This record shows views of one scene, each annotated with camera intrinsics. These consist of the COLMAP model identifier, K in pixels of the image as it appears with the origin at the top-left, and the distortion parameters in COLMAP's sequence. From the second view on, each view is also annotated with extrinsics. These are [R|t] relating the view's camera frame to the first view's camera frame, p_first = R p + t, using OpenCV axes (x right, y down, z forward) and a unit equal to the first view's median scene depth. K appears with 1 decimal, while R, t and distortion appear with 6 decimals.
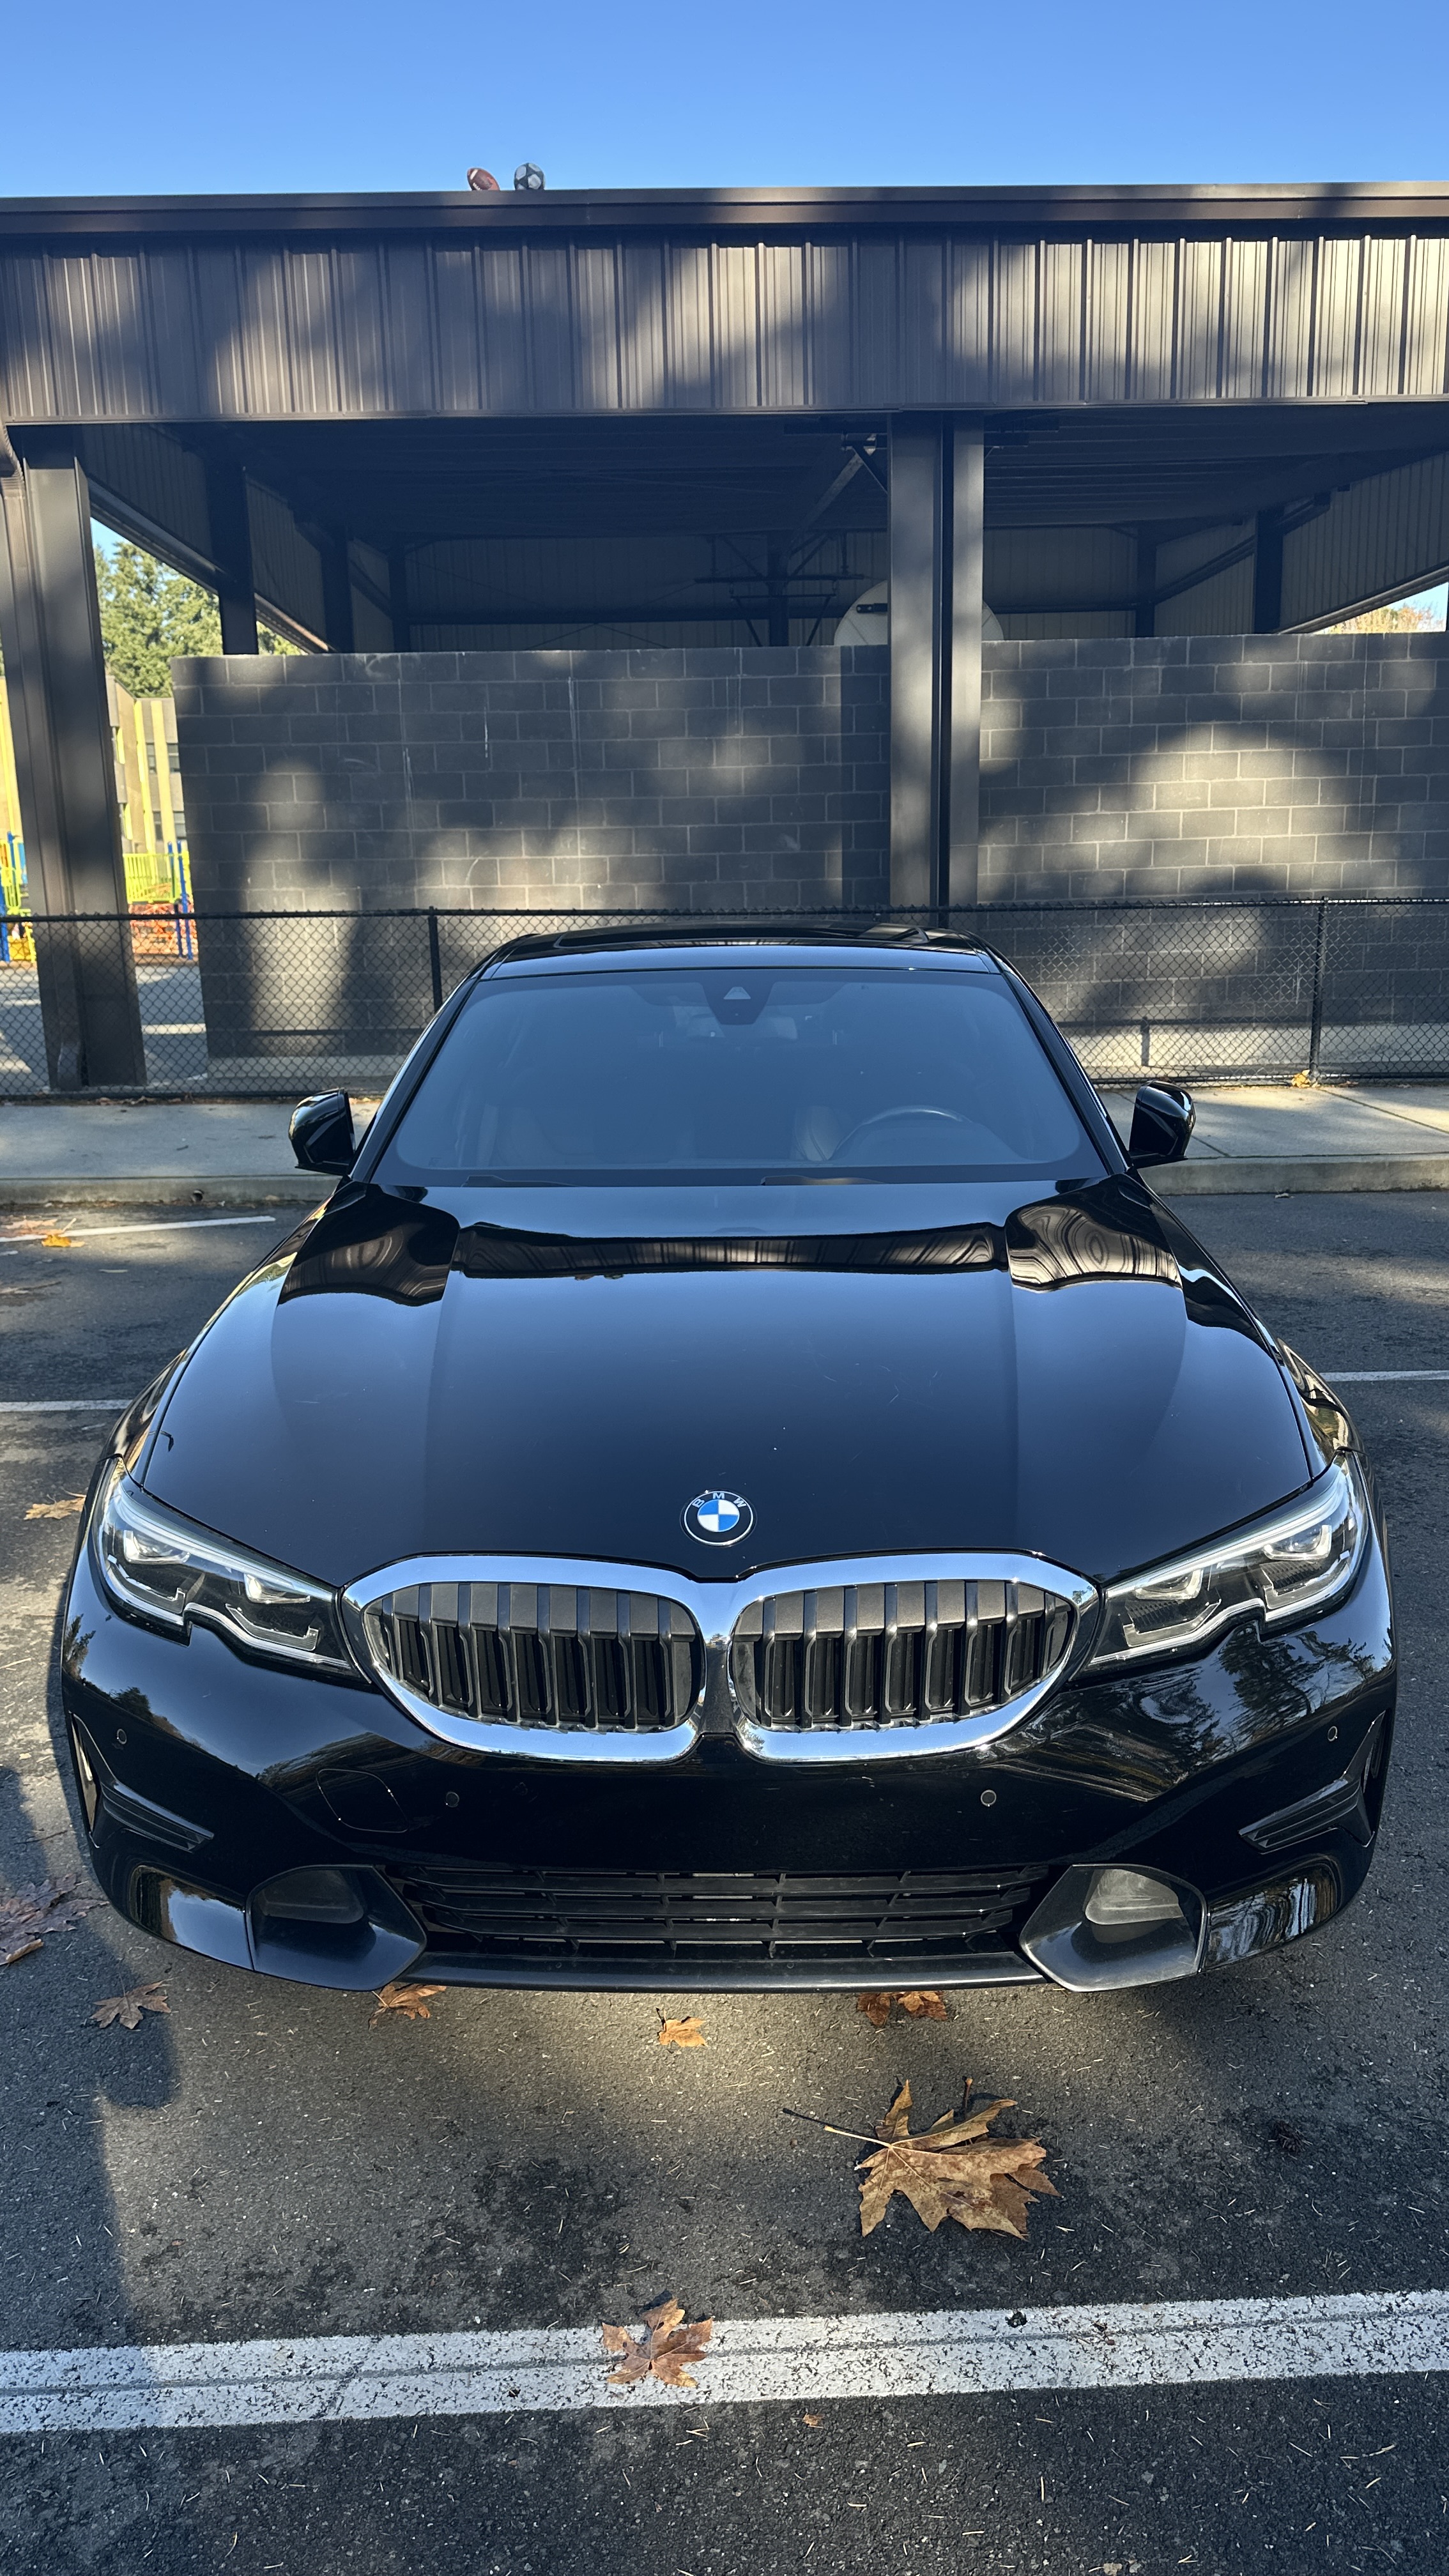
lens RADIAL K [[1839.9, 0, 737.7], [0, 1839.9, 1291.7], [0, 0, 1]] dist [0.058181, -0.077132]
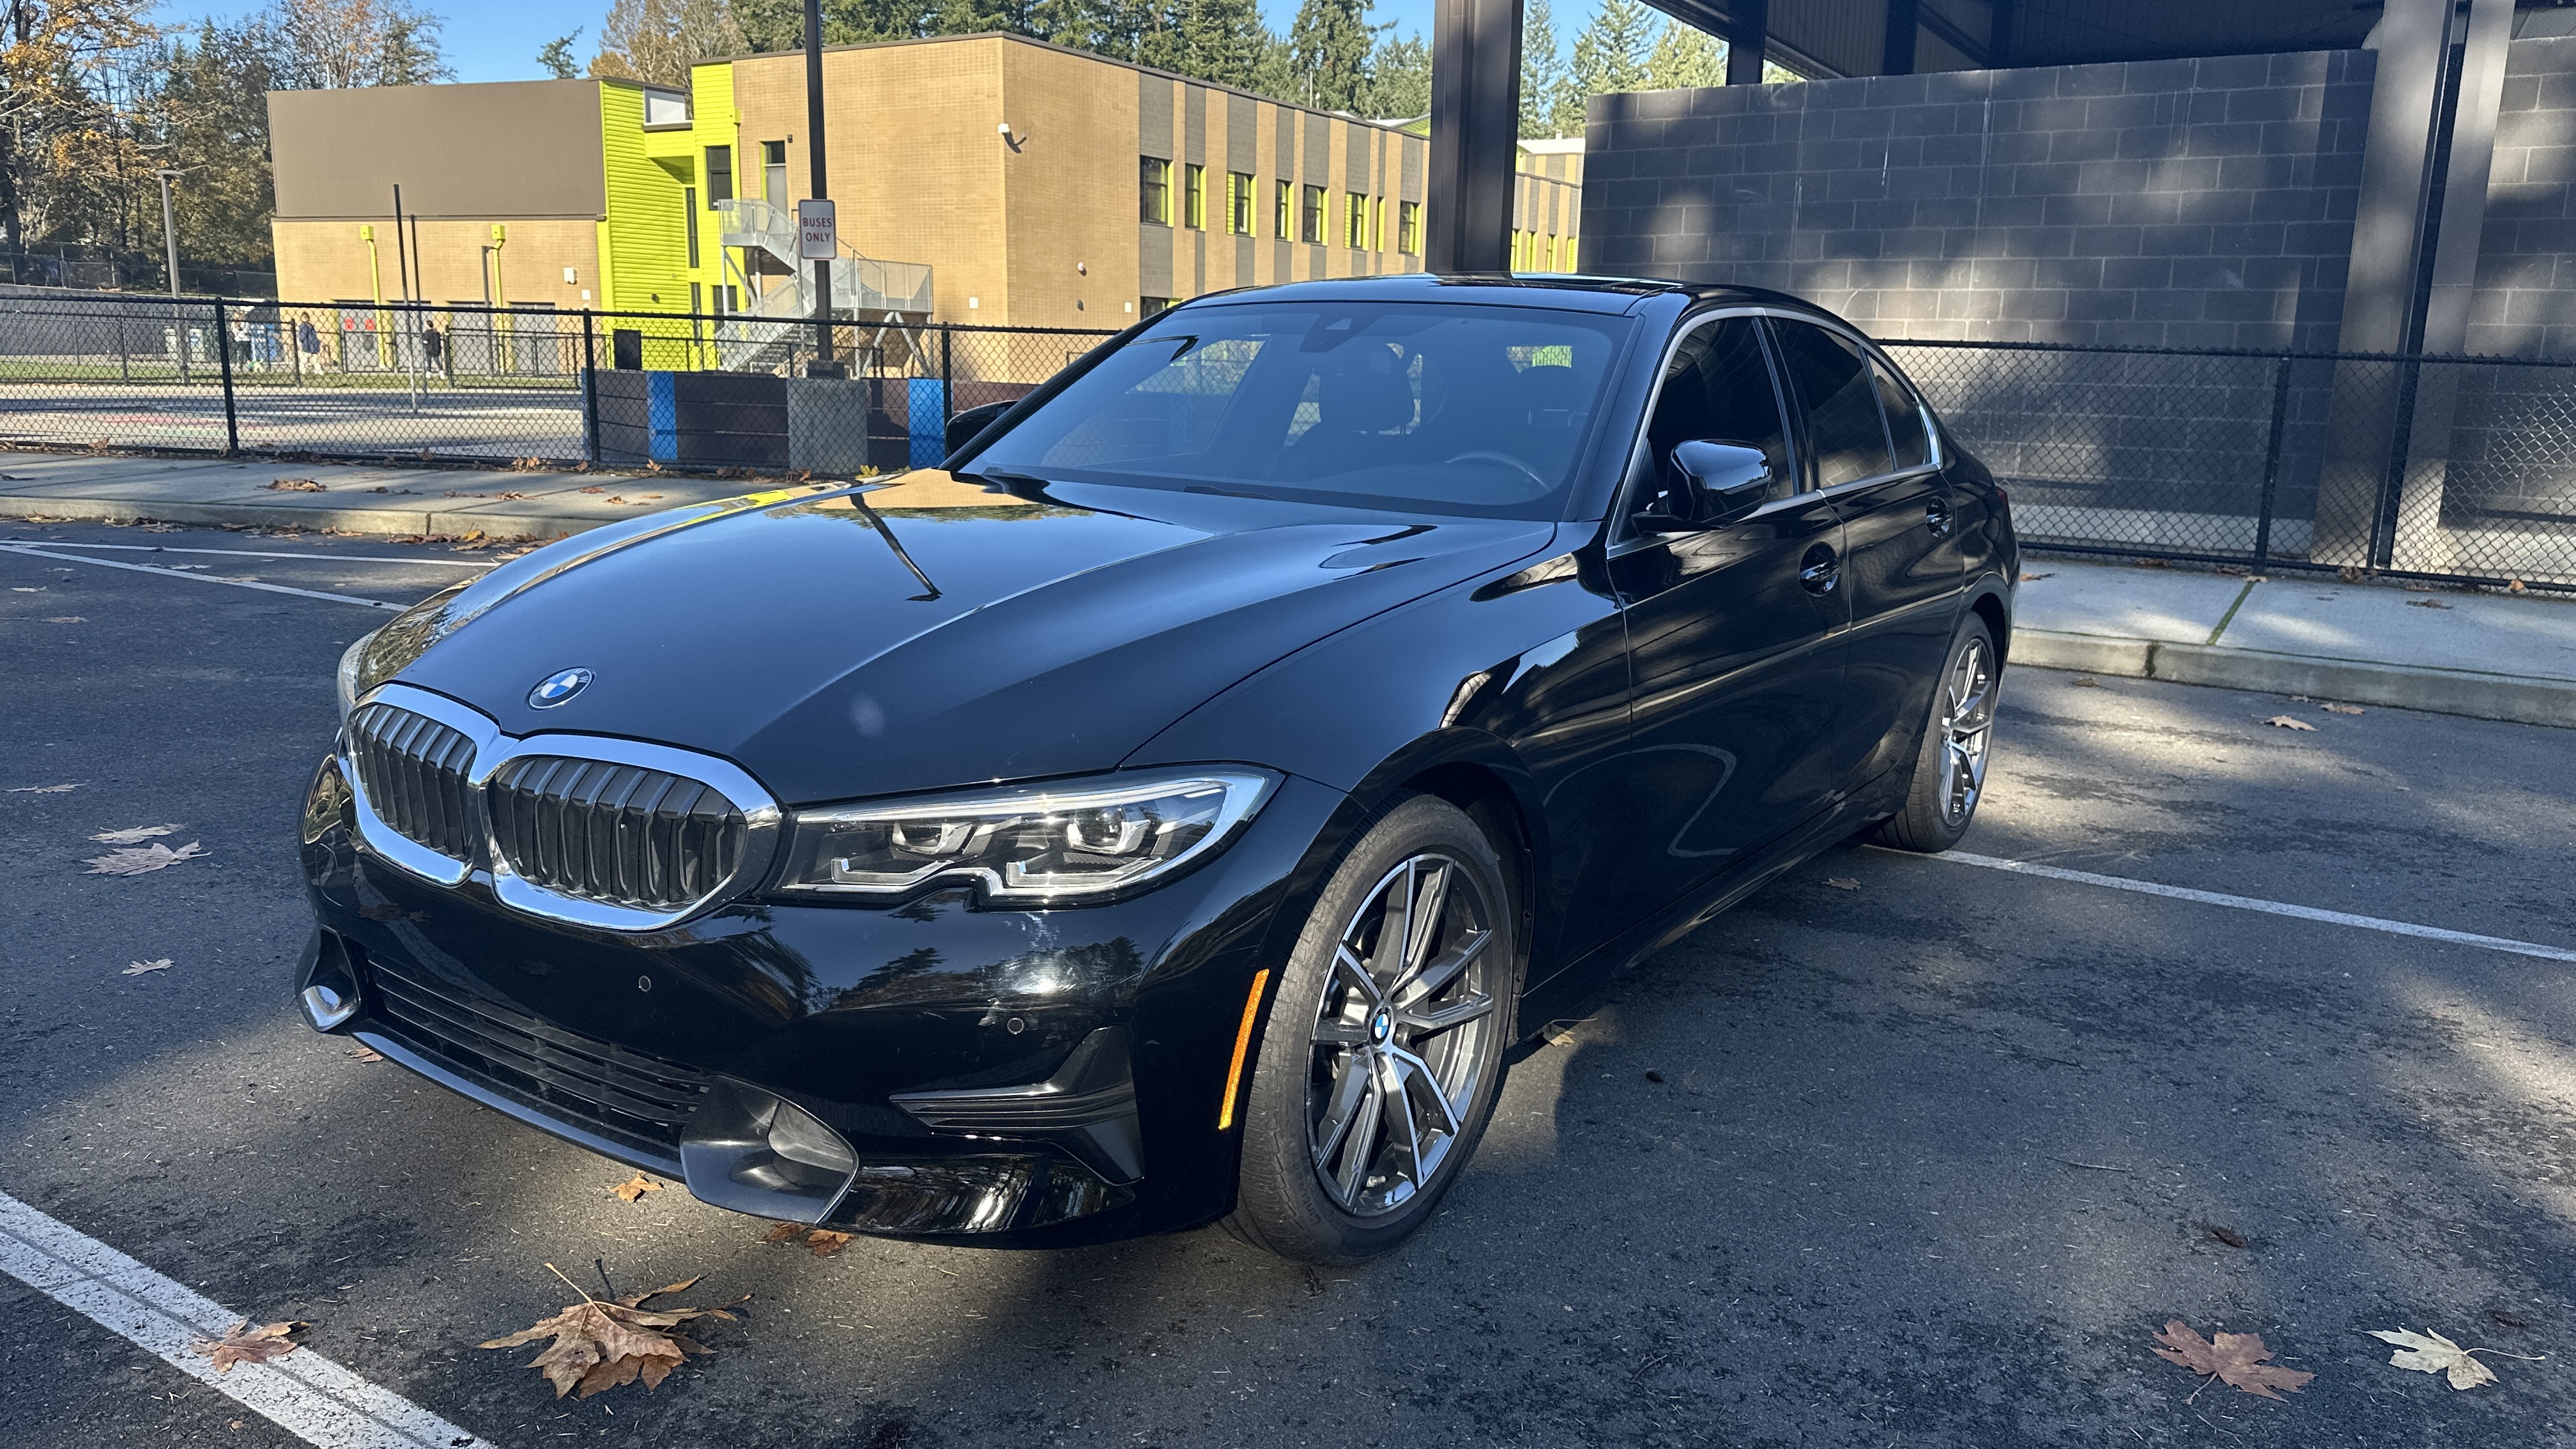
lens RADIAL K [[1839.9, 0, 1223.7], [0, 1839.9, 668.3], [0, 0, 1]] dist [0.058181, -0.077132]
pose [[0.826124, 0.134683, -0.547155, 0.345042], [-0.158981, 0.987277, 0.002981, 0.015981], [0.540595, 0.084525, 0.837026, 0.105254]]
